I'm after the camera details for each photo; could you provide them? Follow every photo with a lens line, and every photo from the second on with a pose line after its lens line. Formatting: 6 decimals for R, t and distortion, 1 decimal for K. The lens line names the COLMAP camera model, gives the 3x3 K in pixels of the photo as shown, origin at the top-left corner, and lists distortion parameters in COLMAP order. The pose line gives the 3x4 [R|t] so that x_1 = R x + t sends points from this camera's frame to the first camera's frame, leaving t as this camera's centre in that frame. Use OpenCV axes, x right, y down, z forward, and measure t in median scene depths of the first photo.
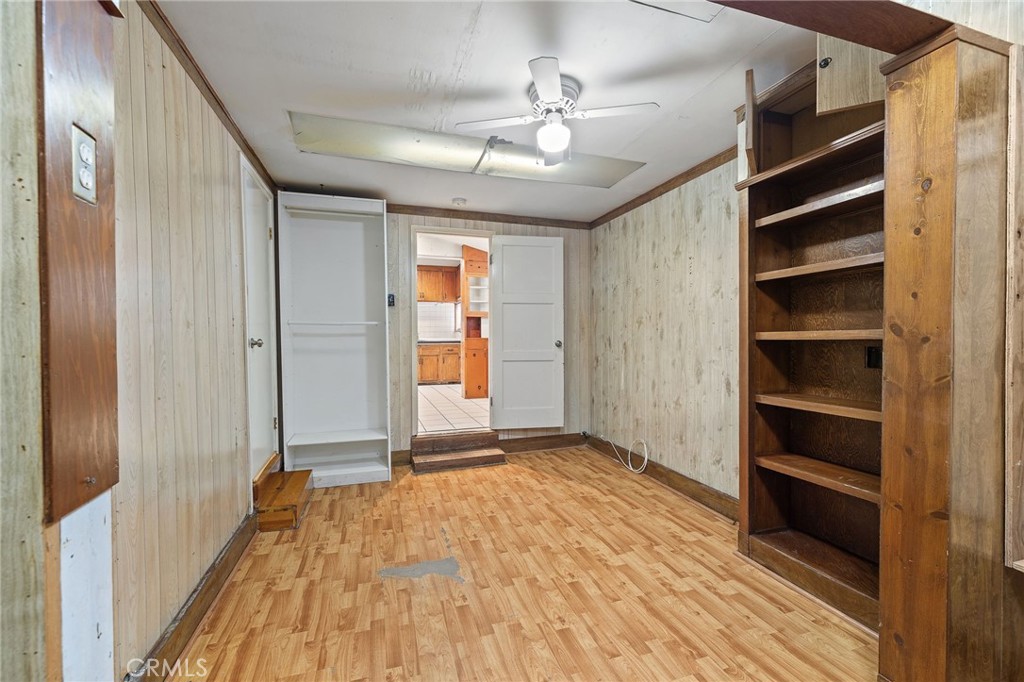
lens RADIAL K [[431.2, 0, 514.2], [0, 431.2, 341.3], [0, 0, 1]] dist [0.002701, -0.000574]
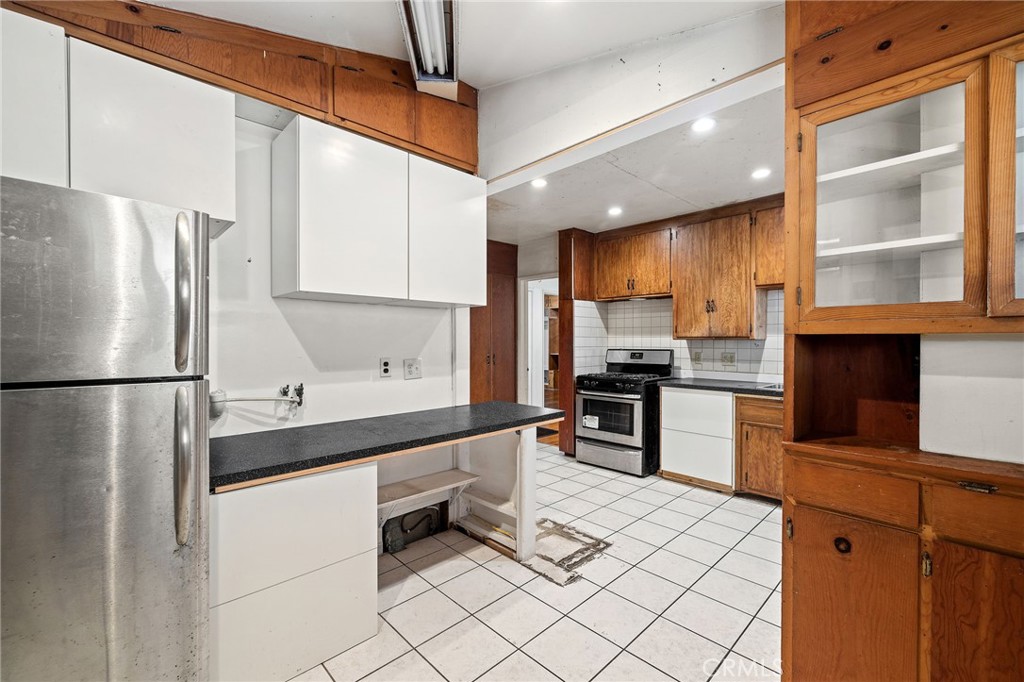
lens RADIAL K [[431.2, 0, 514.1], [0, 431.2, 345.0], [0, 0, 1]] dist [0.002701, -0.000574]
pose [[0.439041, 0.013553, -0.898365, 0.009528], [-0.009532, 0.999900, 0.010426, -0.051531], [0.898416, 0.003986, 0.439127, 0.771172]]
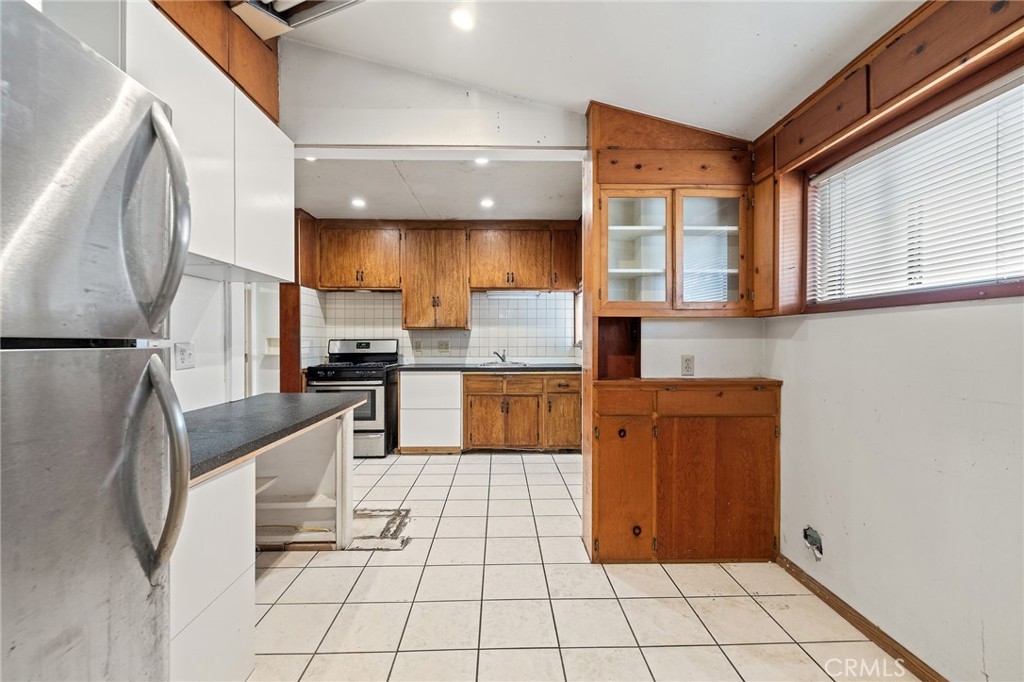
lens RADIAL K [[431.2, 0, 518.6], [0, 431.2, 342.9], [0, 0, 1]] dist [0.002701, -0.000574]
pose [[0.960637, 0.005773, -0.277747, -0.074703], [-0.005912, 0.999982, 0.000338, -0.035666], [0.277744, 0.001317, 0.960654, 0.640935]]
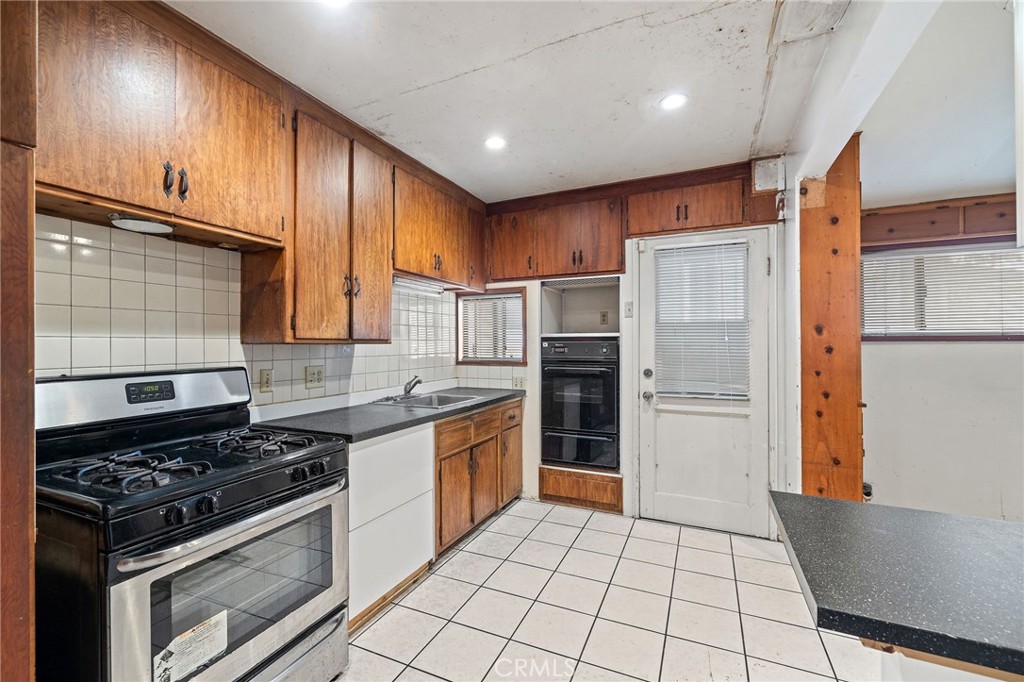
lens RADIAL K [[431.2, 0, 511.4], [0, 431.2, 341.1], [0, 0, 1]] dist [0.002701, -0.000574]
pose [[0.682385, 0.006561, 0.730963, -0.540790], [0.004888, 0.999896, -0.013537, -0.052427], [-0.730976, 0.012810, 0.682283, 0.937208]]
